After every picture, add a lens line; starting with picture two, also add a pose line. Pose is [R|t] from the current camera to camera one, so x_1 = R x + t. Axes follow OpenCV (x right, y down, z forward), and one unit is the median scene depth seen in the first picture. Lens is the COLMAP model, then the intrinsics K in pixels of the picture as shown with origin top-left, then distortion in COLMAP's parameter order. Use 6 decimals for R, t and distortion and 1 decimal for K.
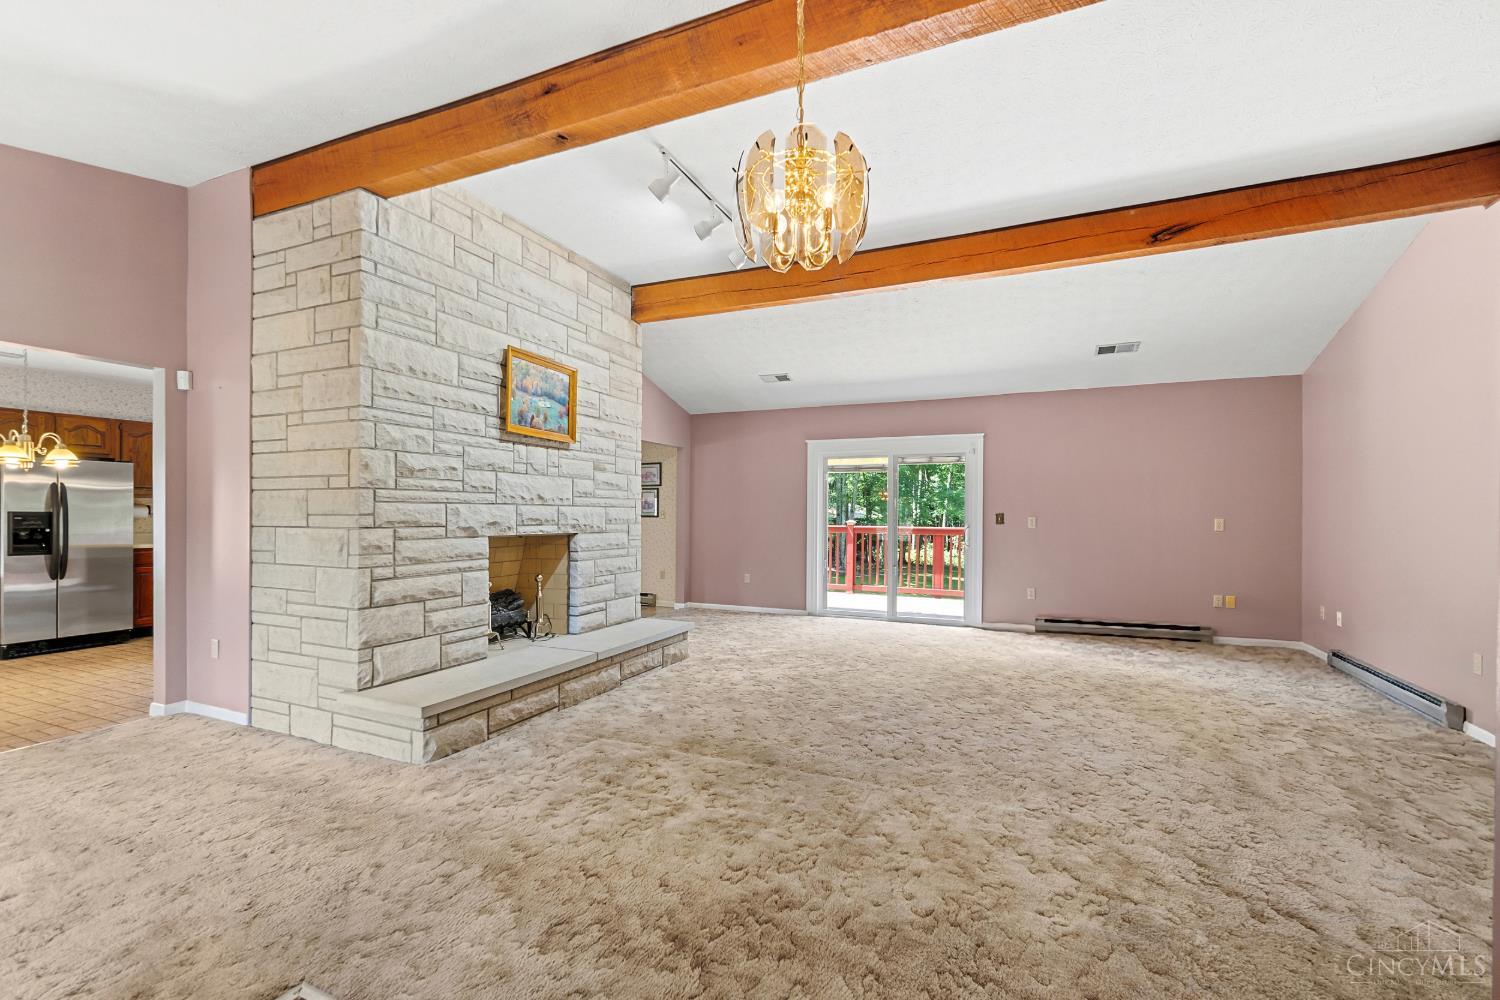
lens RADIAL K [[644.9, 0, 749.9], [0, 644.9, 515.4], [0, 0, 1]] dist [-0.007553, 0.002309]
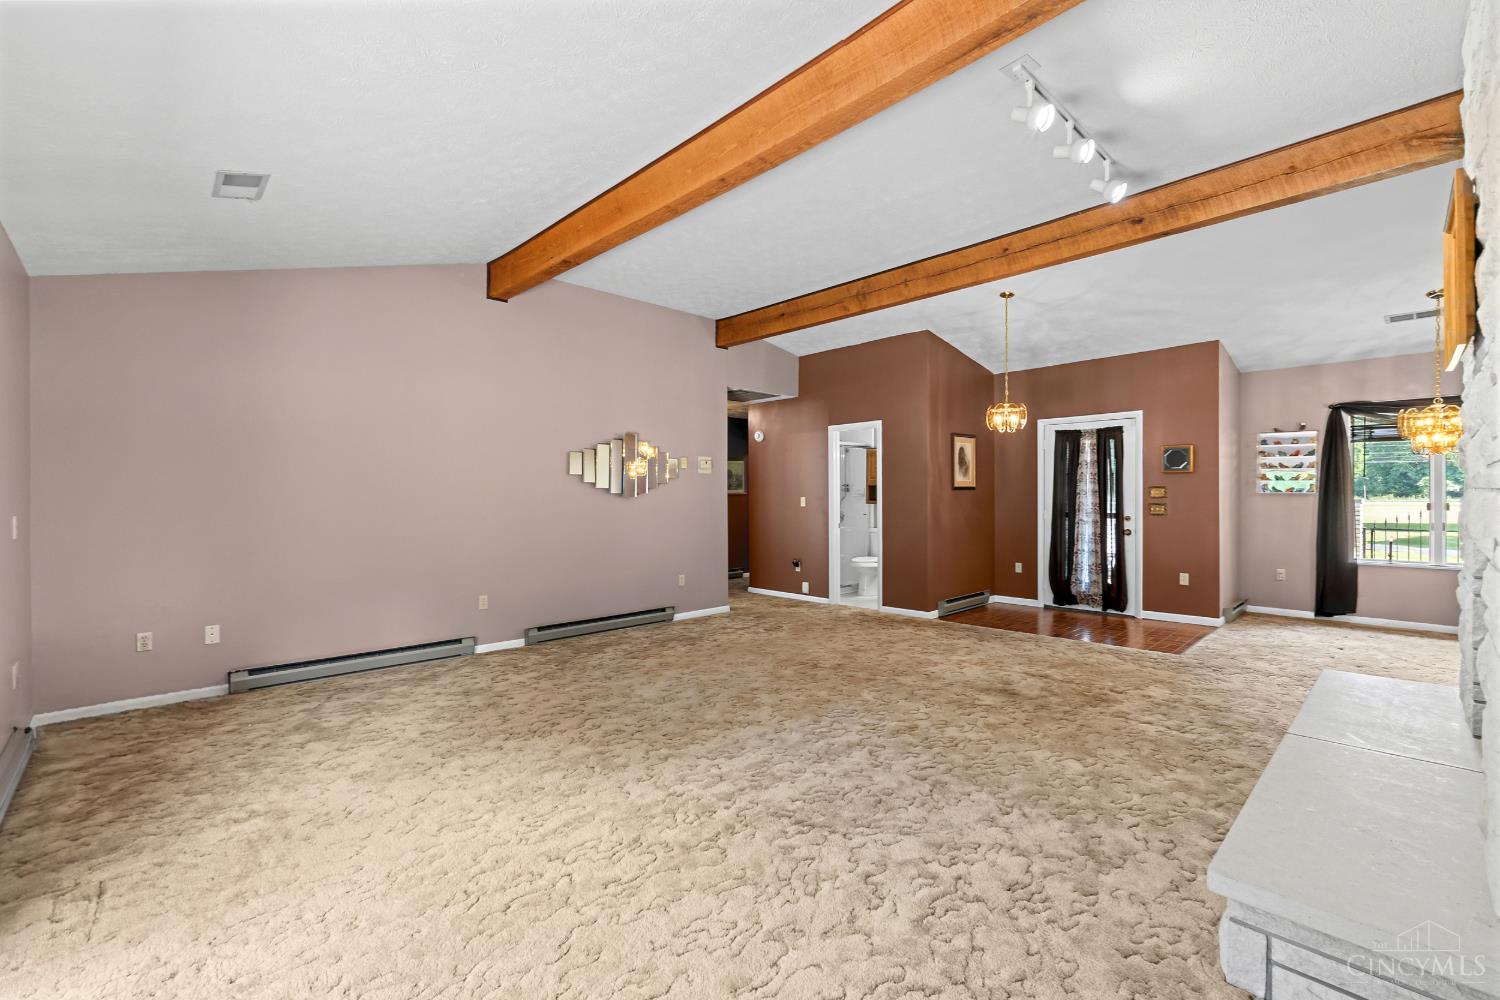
lens RADIAL K [[644.9, 0, 748.6], [0, 644.9, 497.1], [0, 0, 1]] dist [-0.007553, 0.002309]
pose [[-0.920492, 0.003015, 0.390750, -0.007526], [0.004585, 0.999985, 0.003085, -0.014630], [-0.390735, 0.004631, -0.920492, 1.736907]]
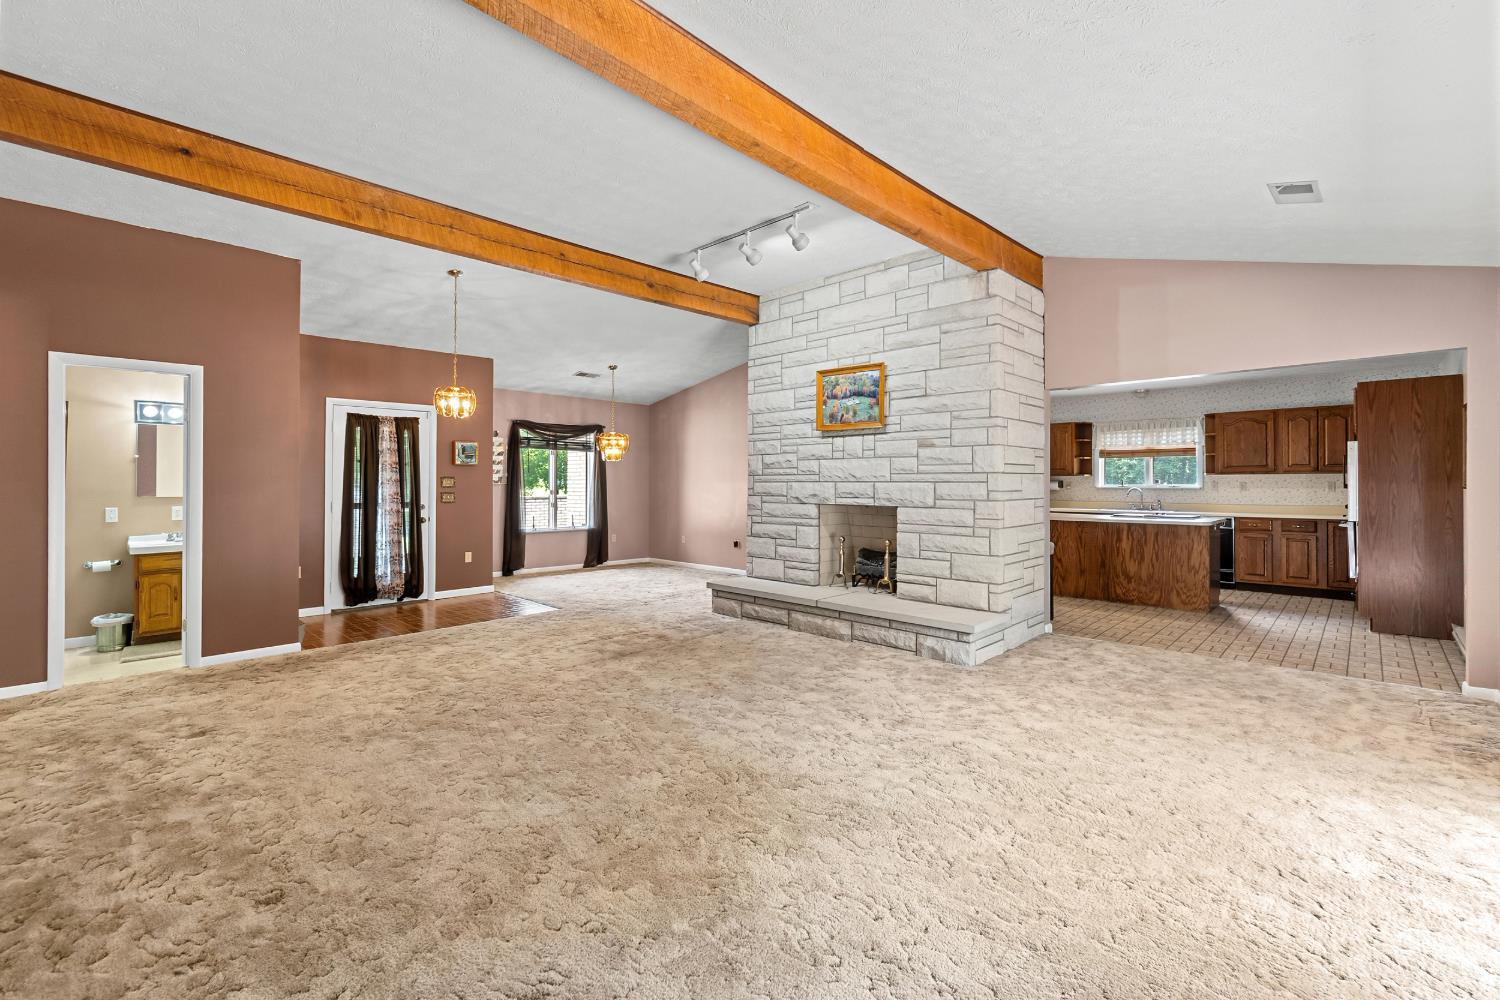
lens RADIAL K [[644.9, 0, 748.4], [0, 644.9, 483.7], [0, 0, 1]] dist [-0.007553, 0.002309]
pose [[-0.355257, -0.000714, -0.934768, 0.966345], [-0.000809, 1.000000, -0.000456, -0.012671], [0.934768, 0.000594, -0.355258, 1.299749]]
